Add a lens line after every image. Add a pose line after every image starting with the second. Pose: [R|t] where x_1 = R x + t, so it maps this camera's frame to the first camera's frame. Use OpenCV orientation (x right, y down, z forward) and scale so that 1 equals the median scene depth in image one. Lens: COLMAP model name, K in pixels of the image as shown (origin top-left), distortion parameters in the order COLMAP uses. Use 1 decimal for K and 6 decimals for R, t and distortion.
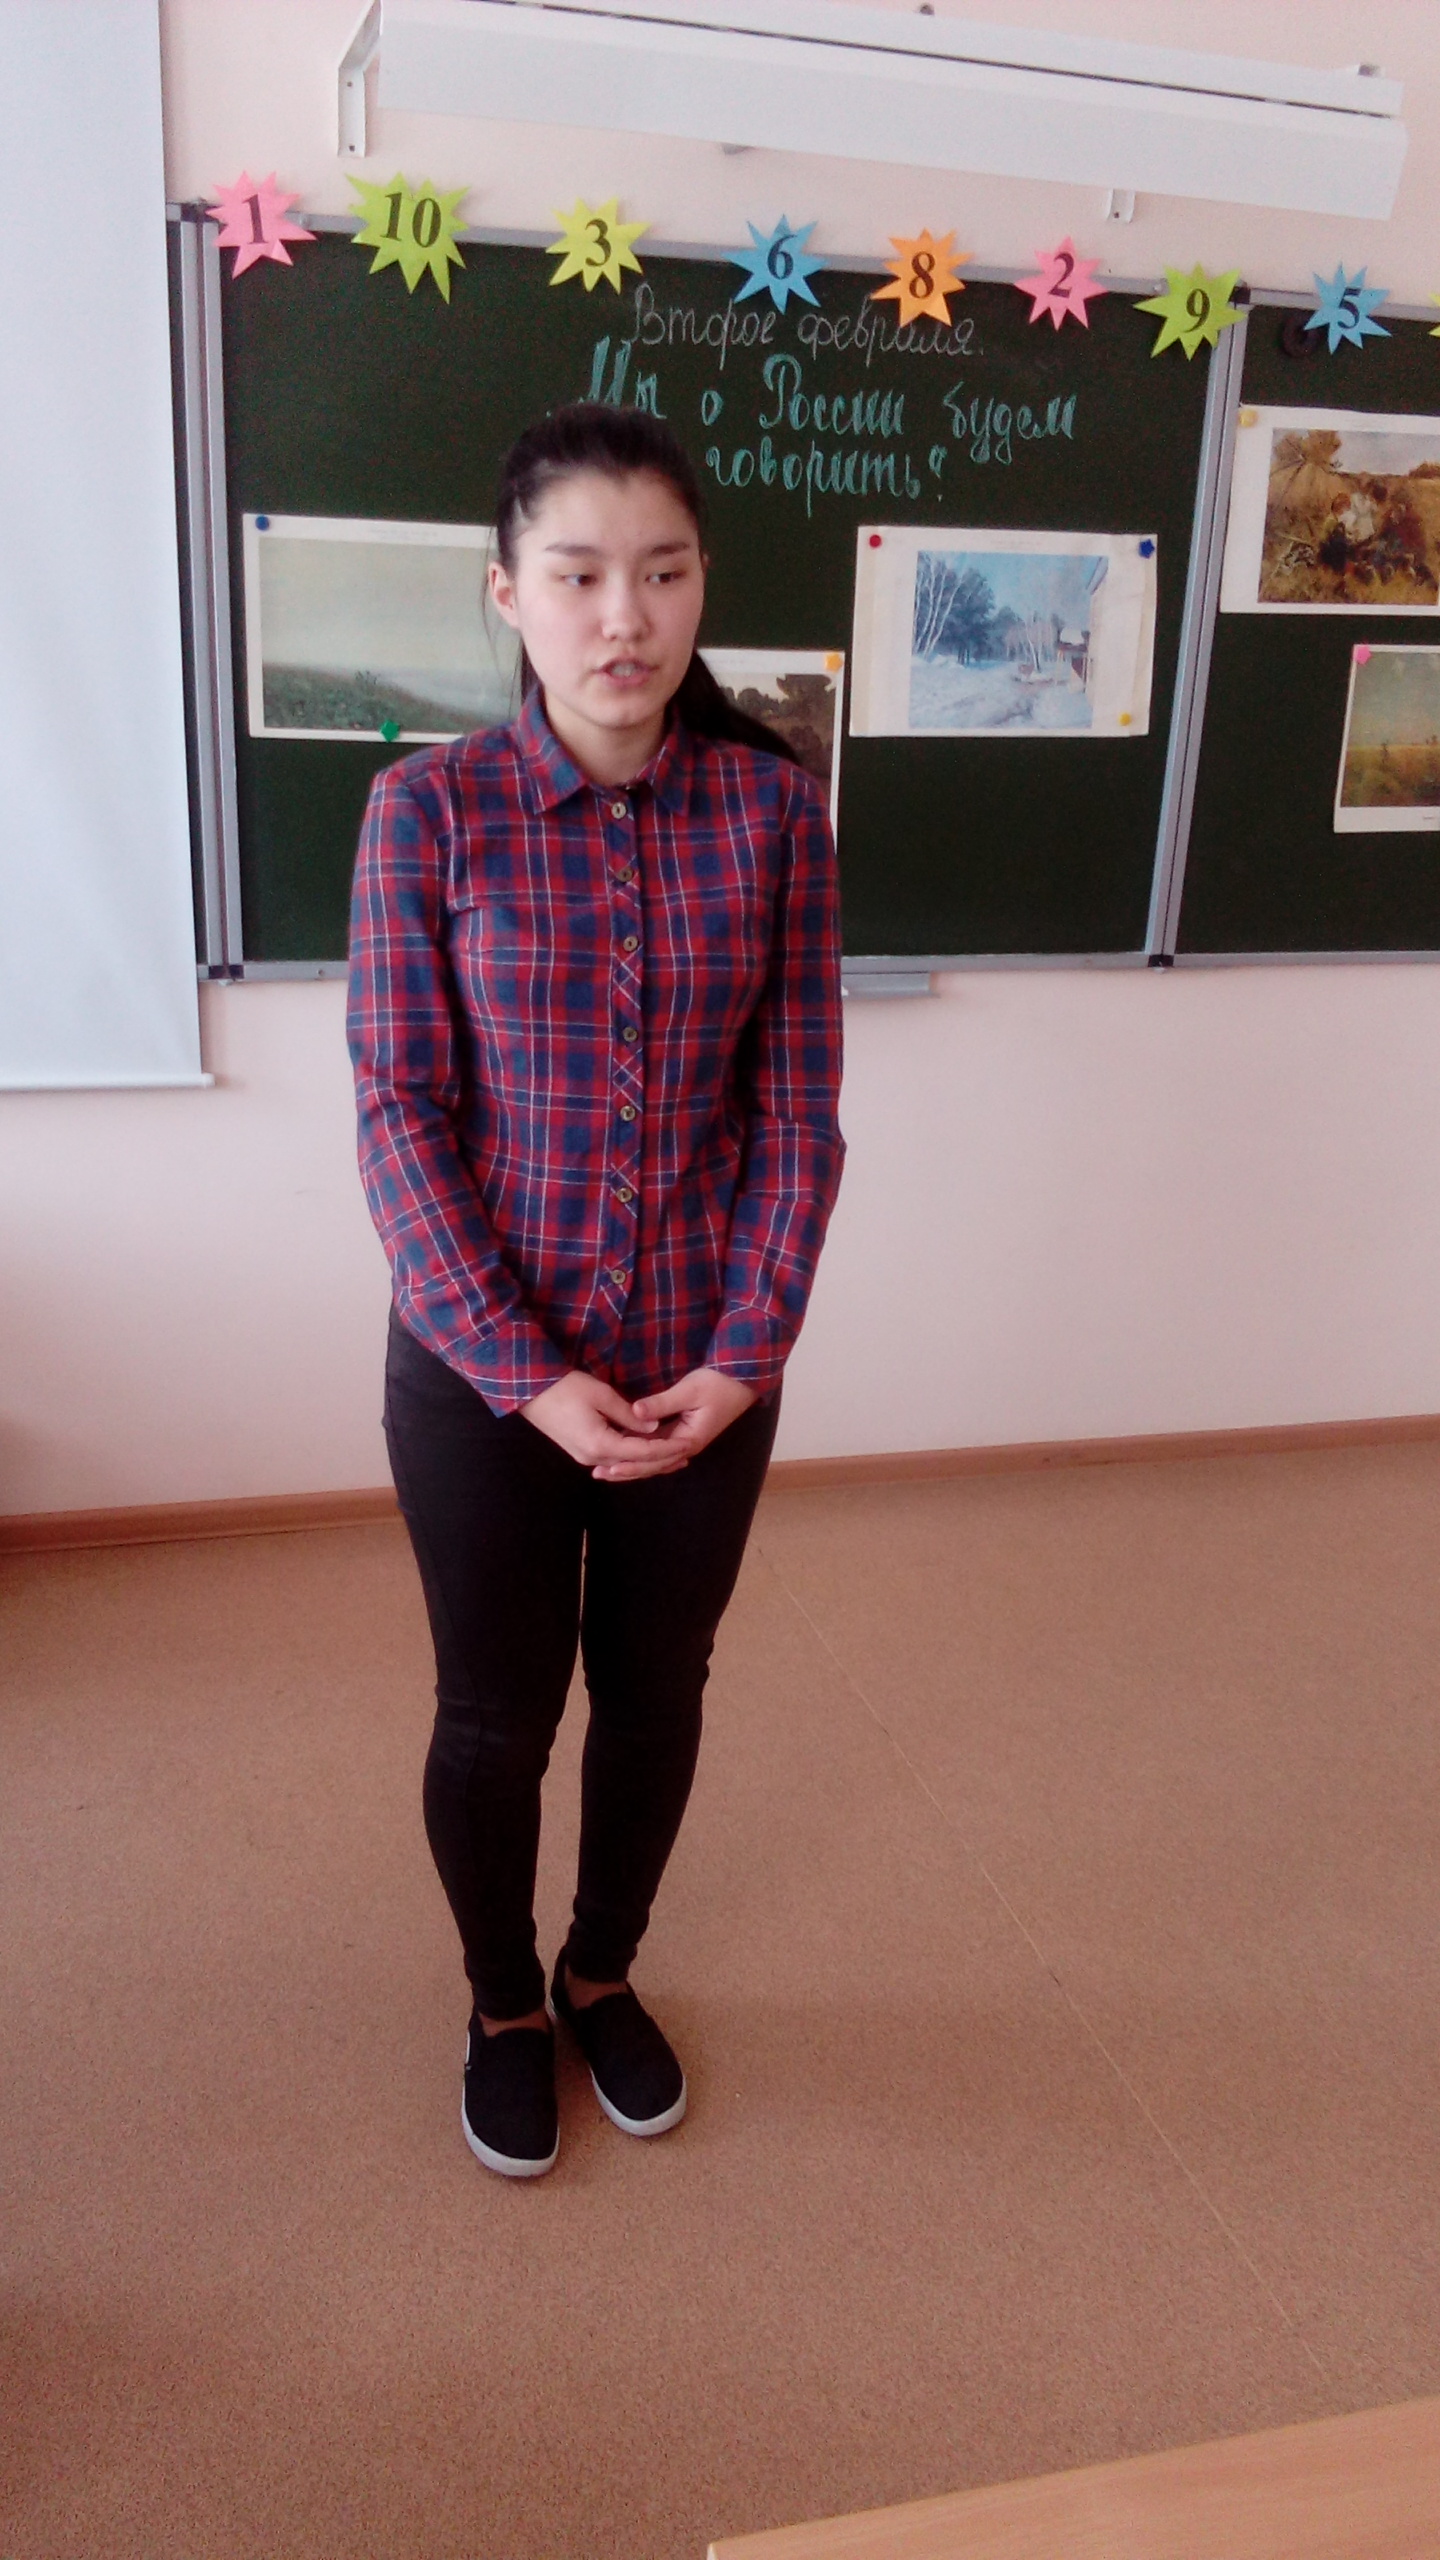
lens RADIAL K [[2131.3, 0, 672.6], [0, 2131.3, 1340.9], [0, 0, 1]] dist [0.077870, -0.168918]
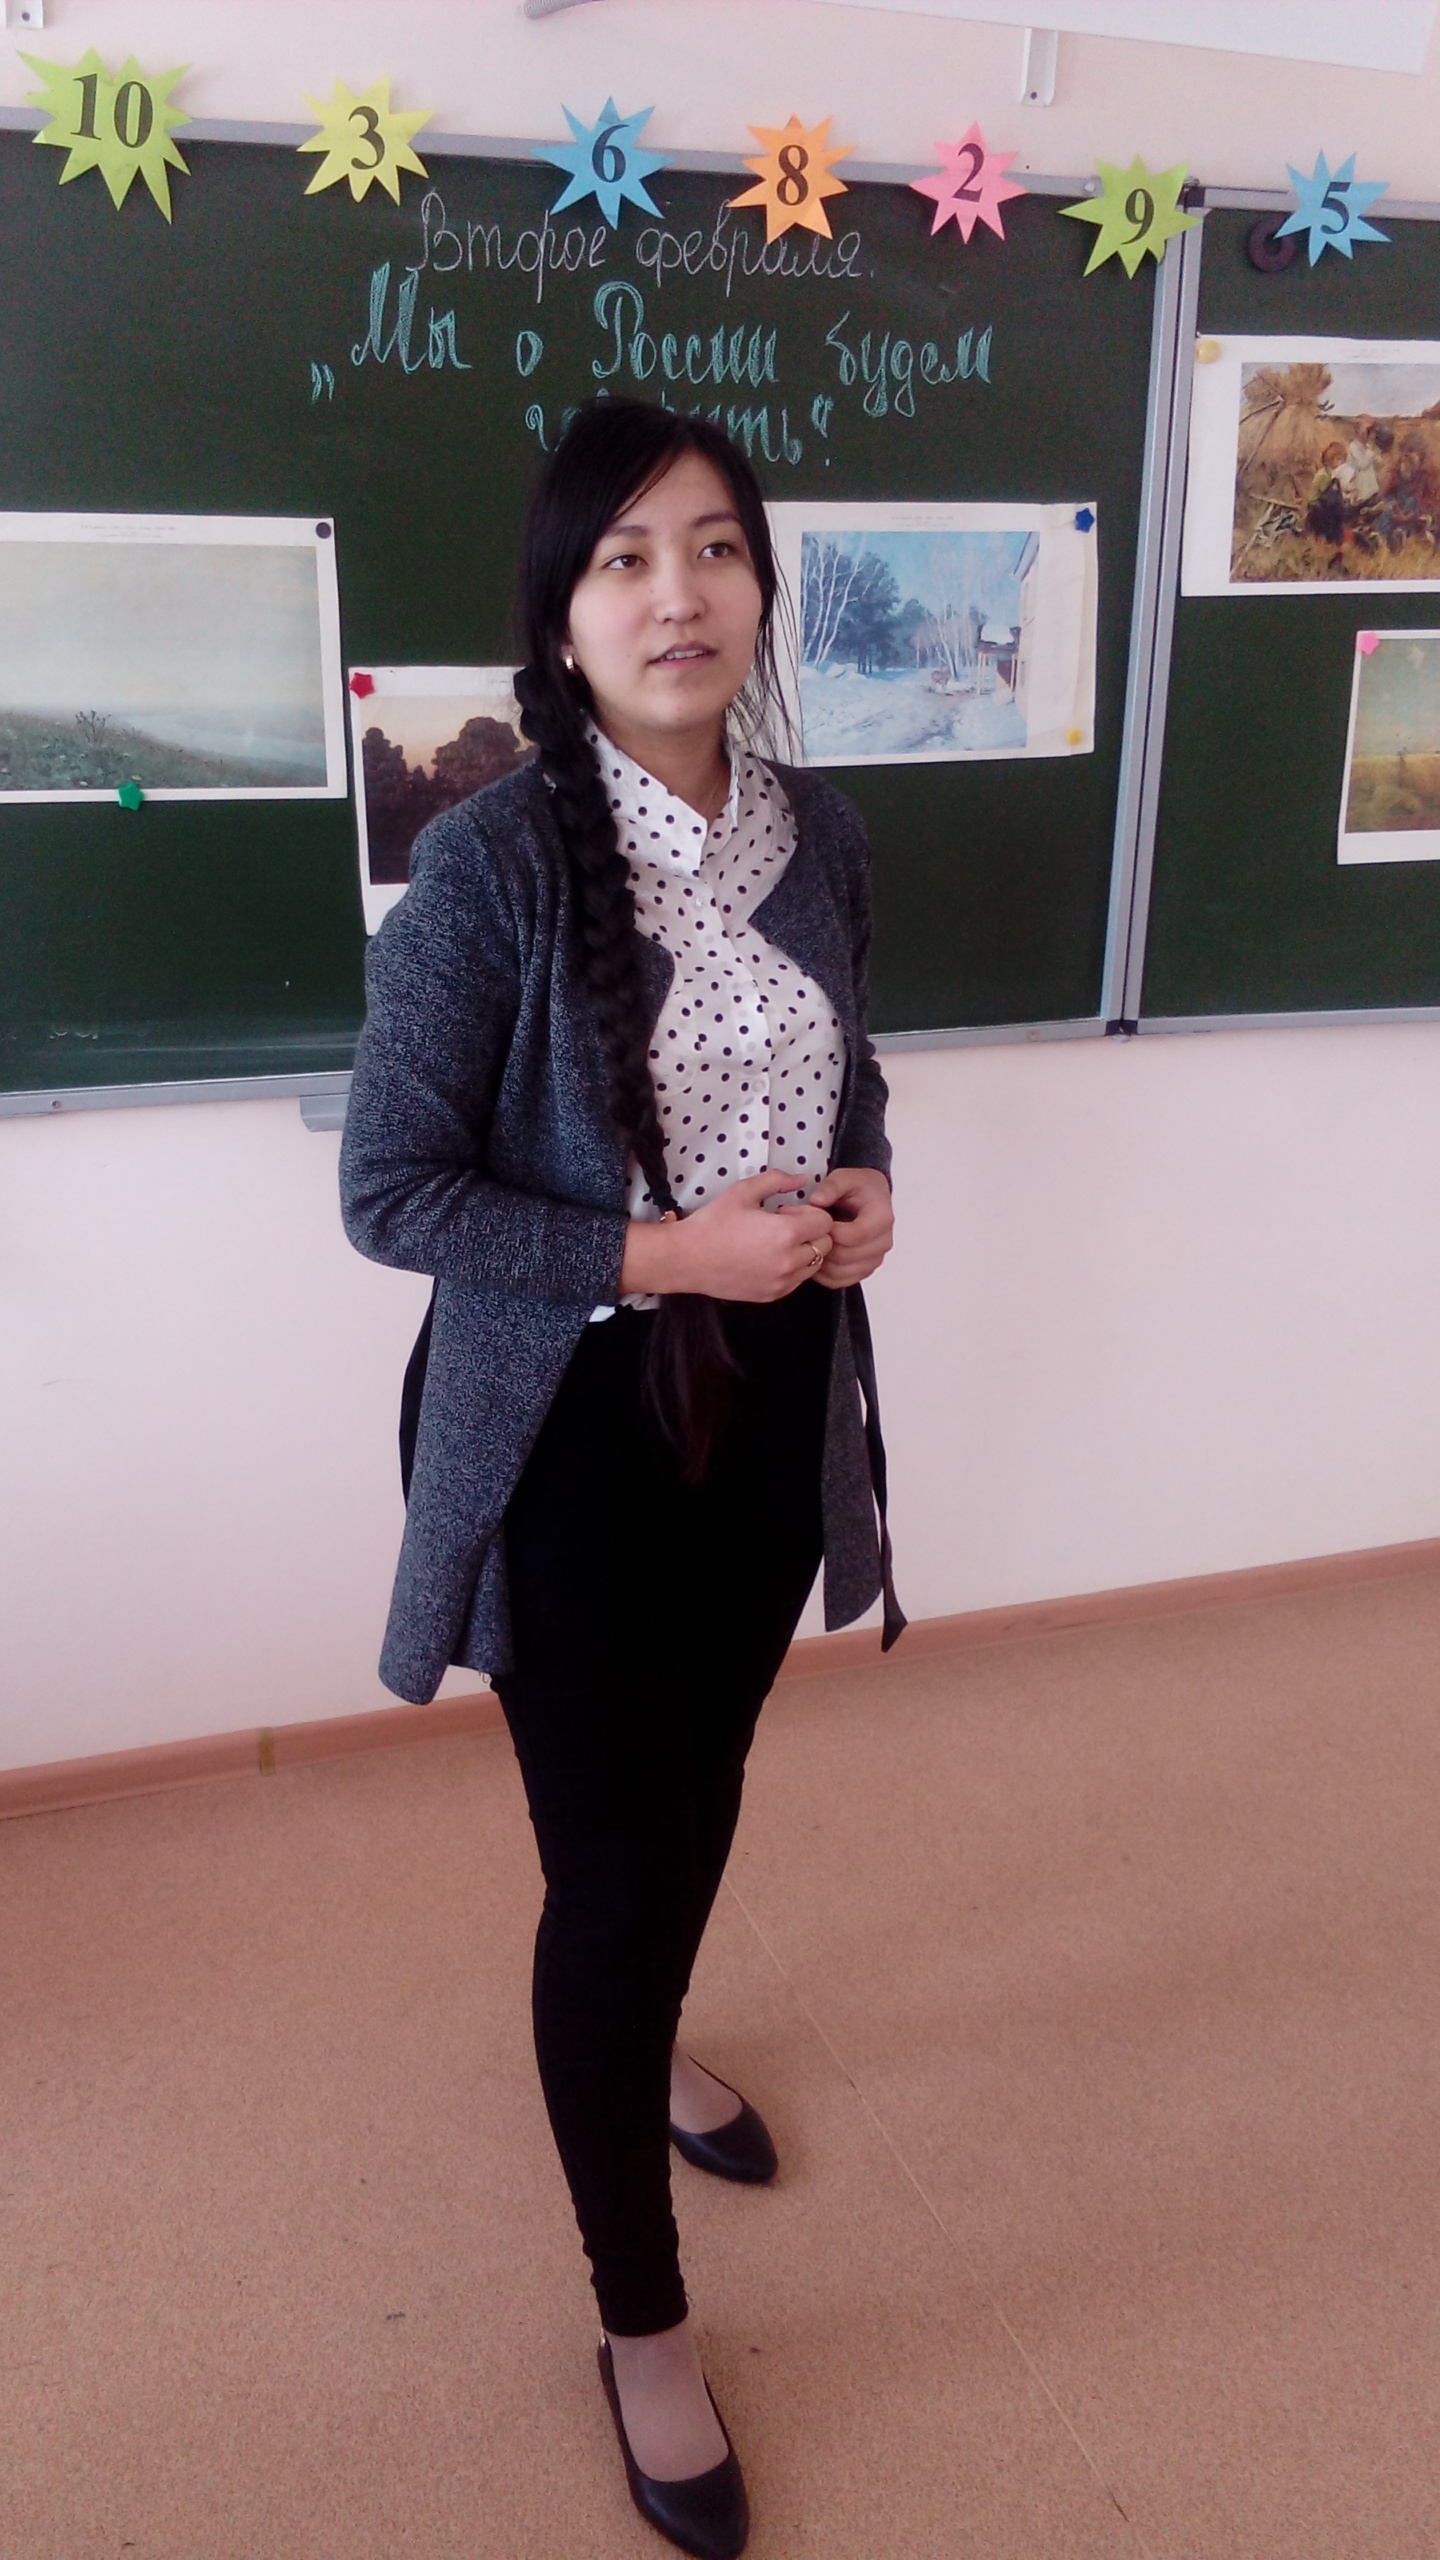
lens RADIAL K [[2089.1, 0, 676.8], [0, 2089.1, 1290.7], [0, 0, 1]] dist [0.082702, -0.179189]
pose [[0.995384, -0.057902, 0.076533, -0.006216], [0.058107, 0.998310, -0.000455, -0.096941], [-0.076377, 0.004900, 0.997067, 0.247878]]
